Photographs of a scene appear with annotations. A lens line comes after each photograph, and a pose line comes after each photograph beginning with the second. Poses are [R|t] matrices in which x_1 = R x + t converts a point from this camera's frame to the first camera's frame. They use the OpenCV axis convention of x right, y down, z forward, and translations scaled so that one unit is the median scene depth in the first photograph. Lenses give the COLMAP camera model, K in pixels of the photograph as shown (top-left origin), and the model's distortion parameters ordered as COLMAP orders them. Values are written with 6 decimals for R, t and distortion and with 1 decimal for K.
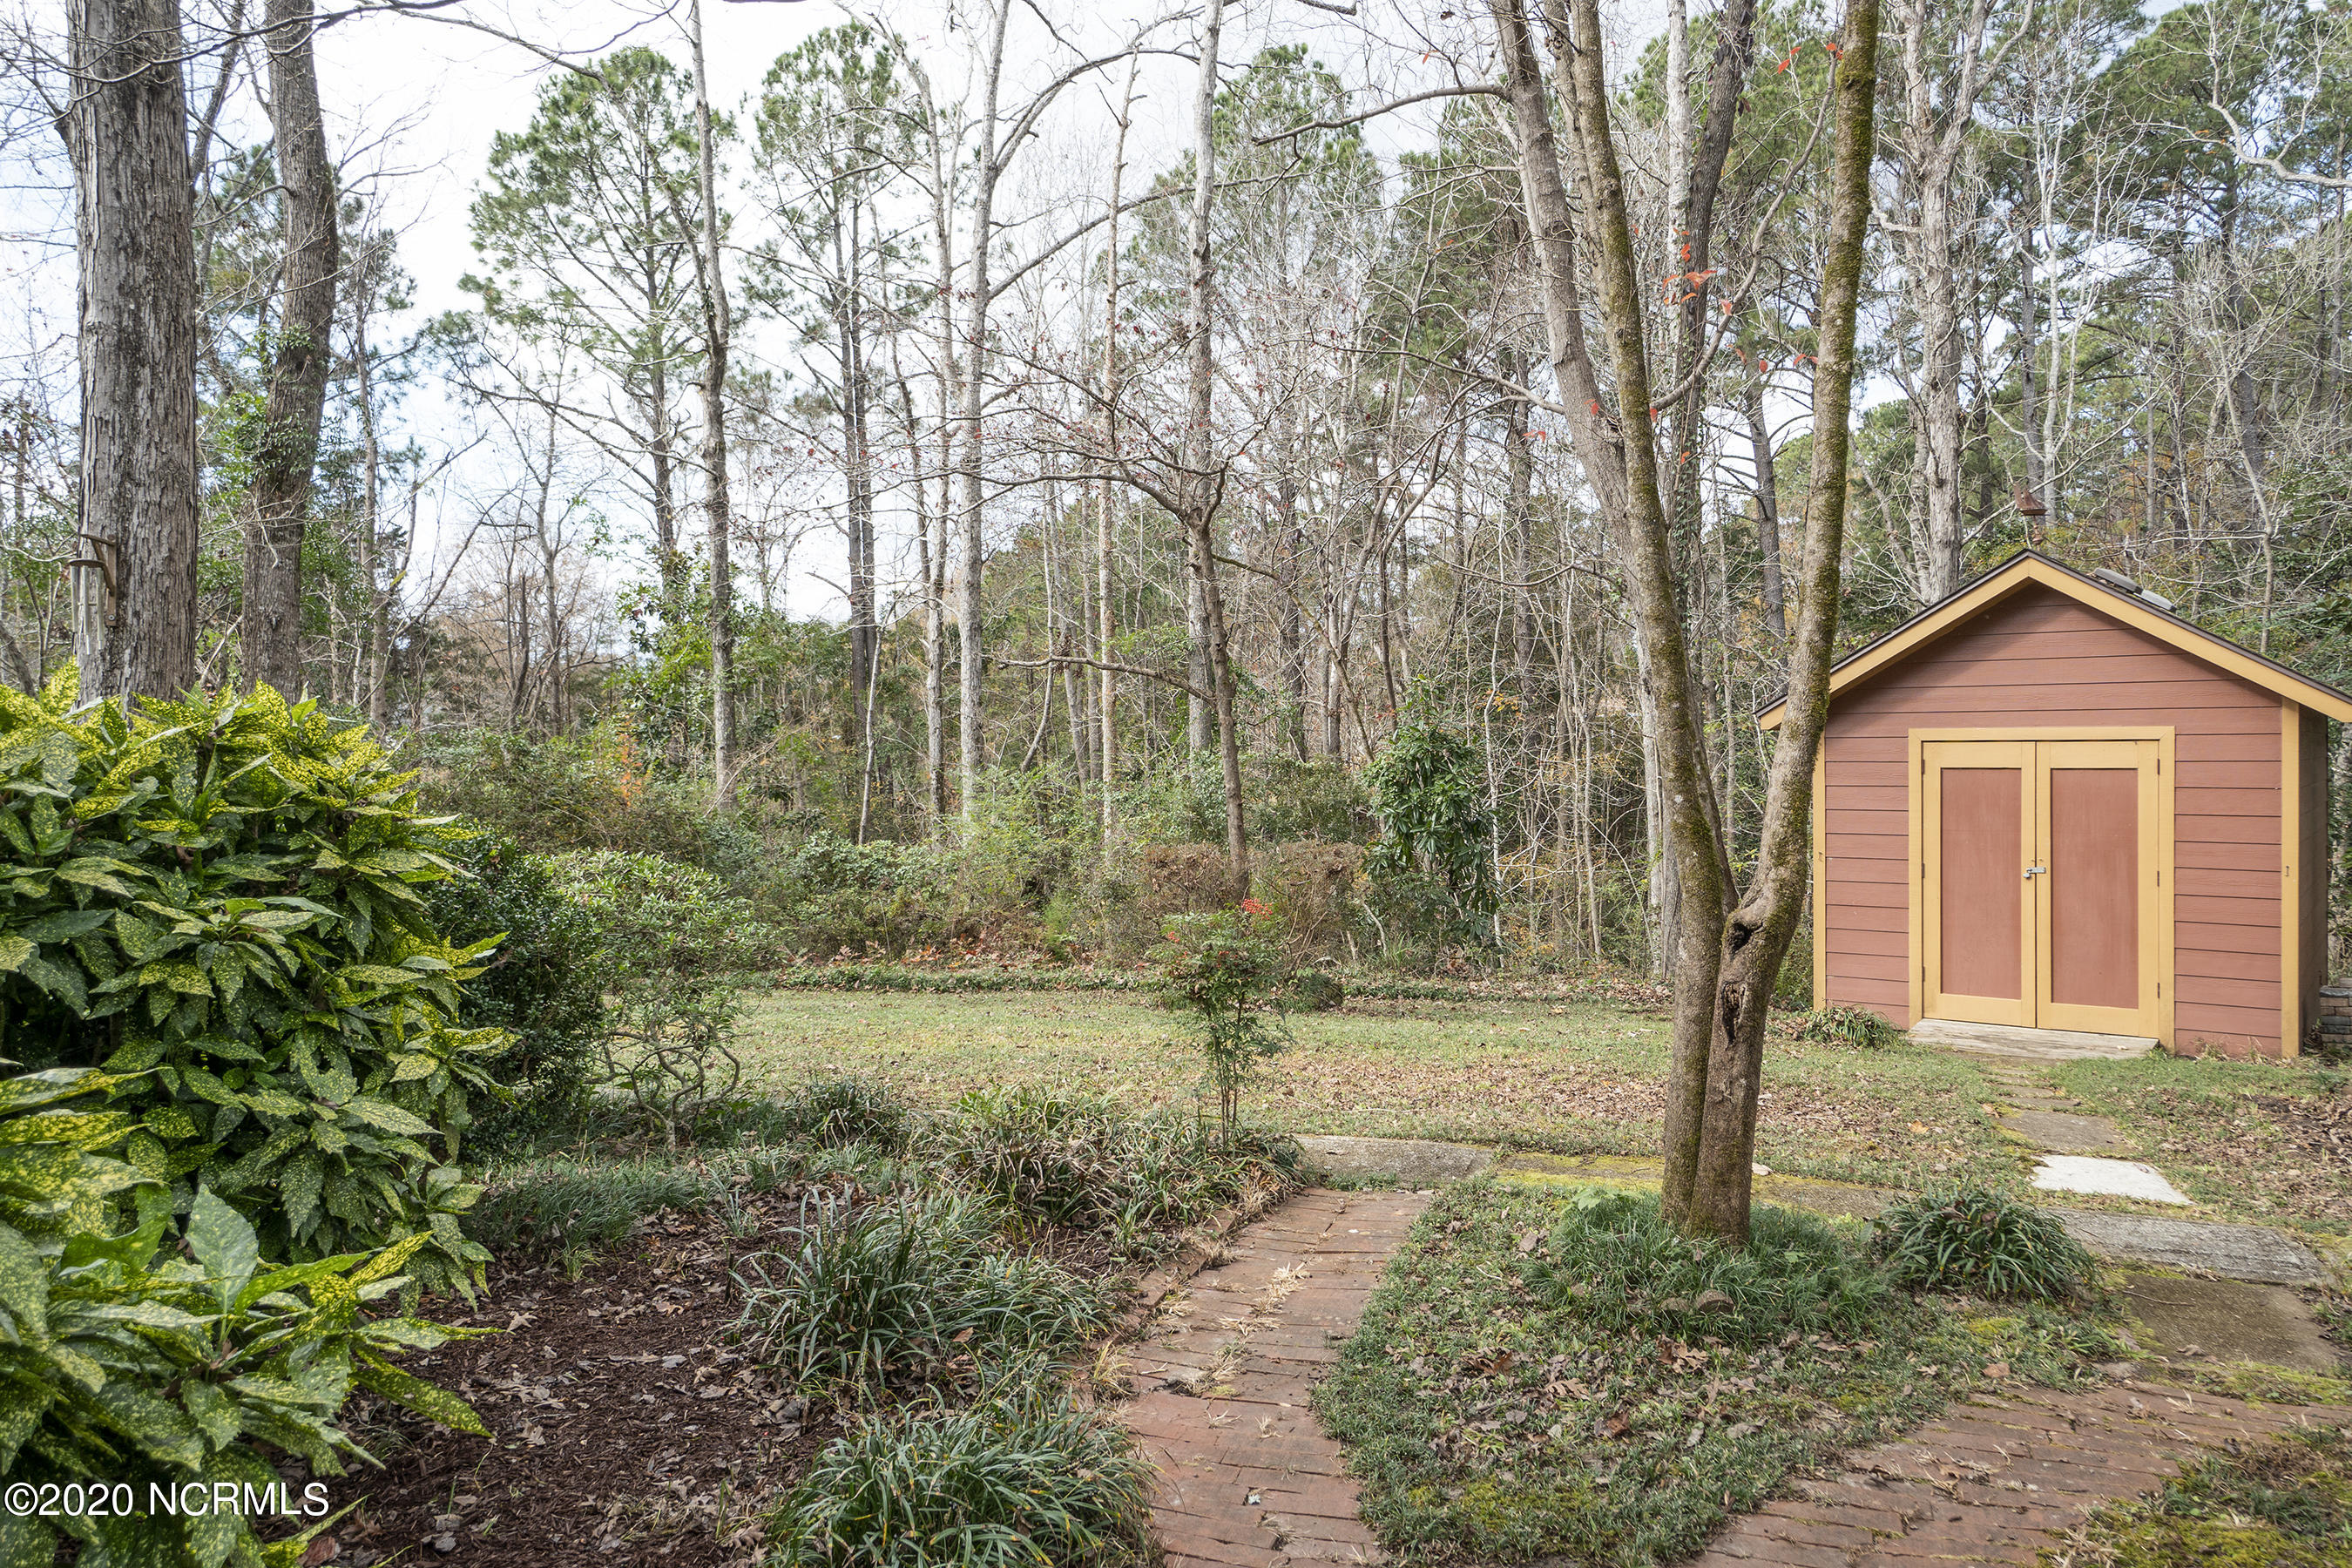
lens RADIAL K [[1690.9, 0, 1061.9], [0, 1690.9, 776.4], [0, 0, 1]] dist [0.023713, 0.003246]
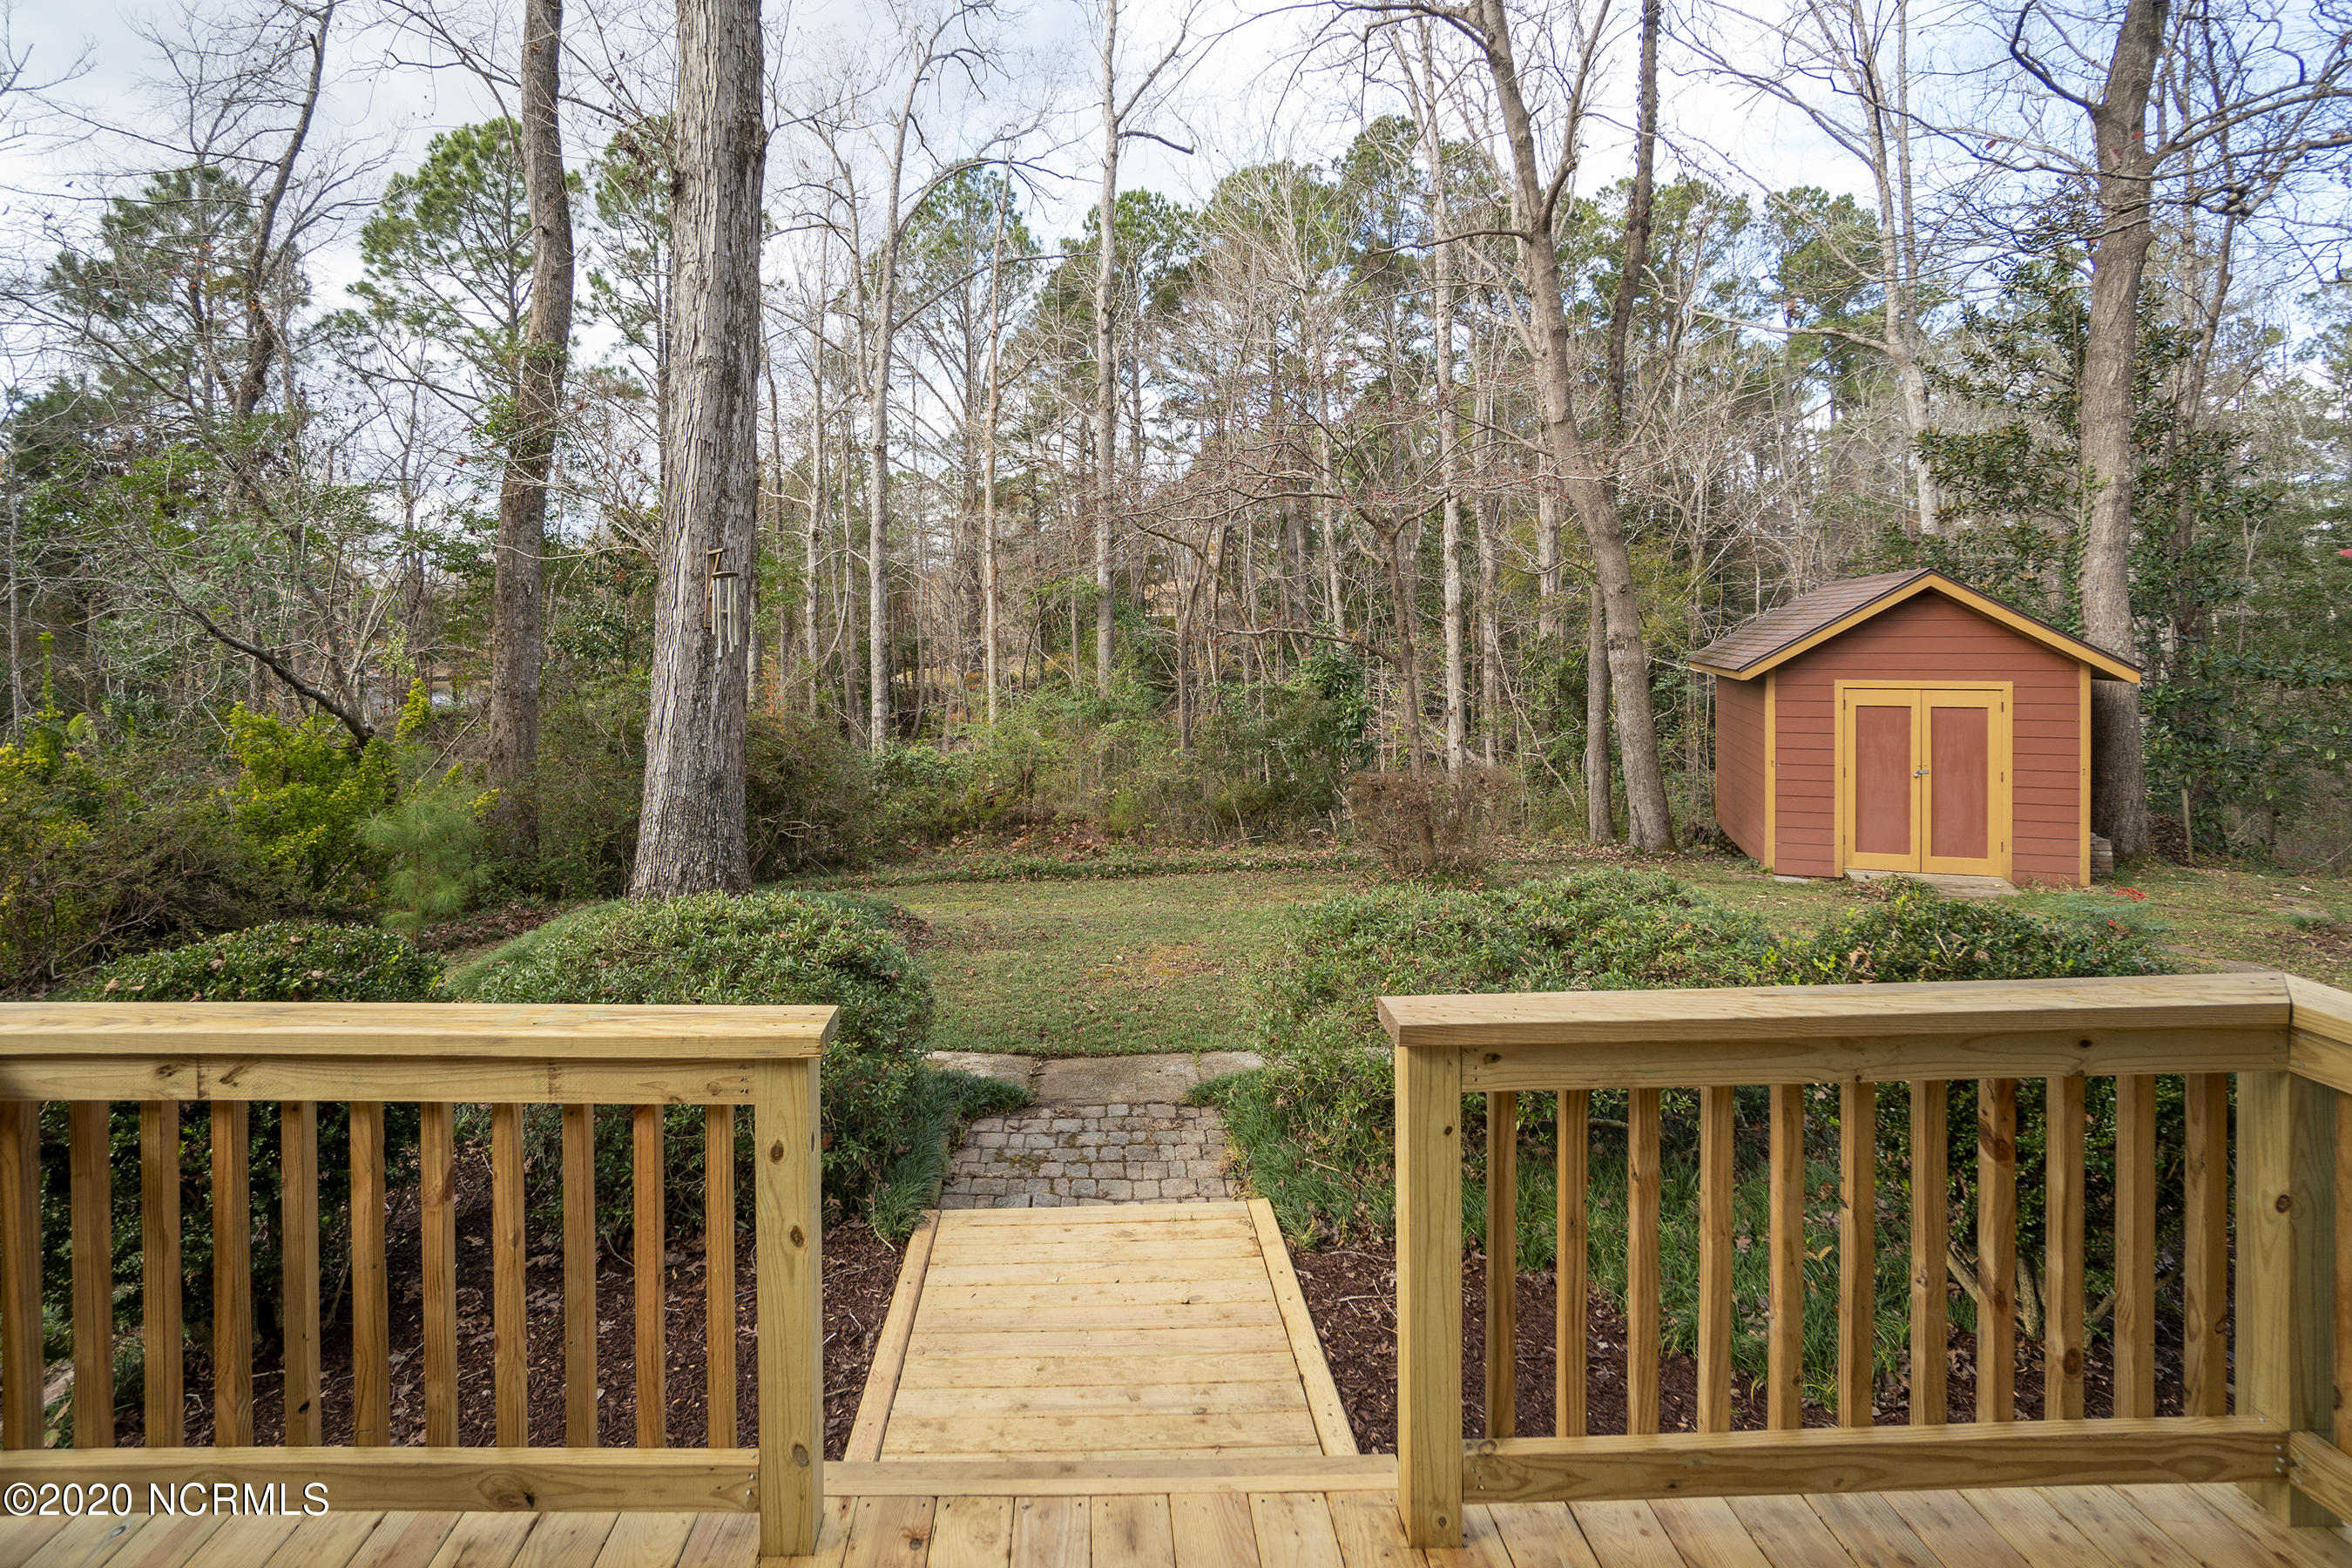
lens RADIAL K [[1175.1, 0, 1030.3], [0, 1175.1, 626.7], [0, 0, 1]] dist [-0.036585, 0.017870]
pose [[0.964473, -0.003273, 0.264161, -0.137244], [0.009760, 0.999682, -0.023246, -0.016876], [-0.264001, 0.024998, 0.964198, 0.051539]]
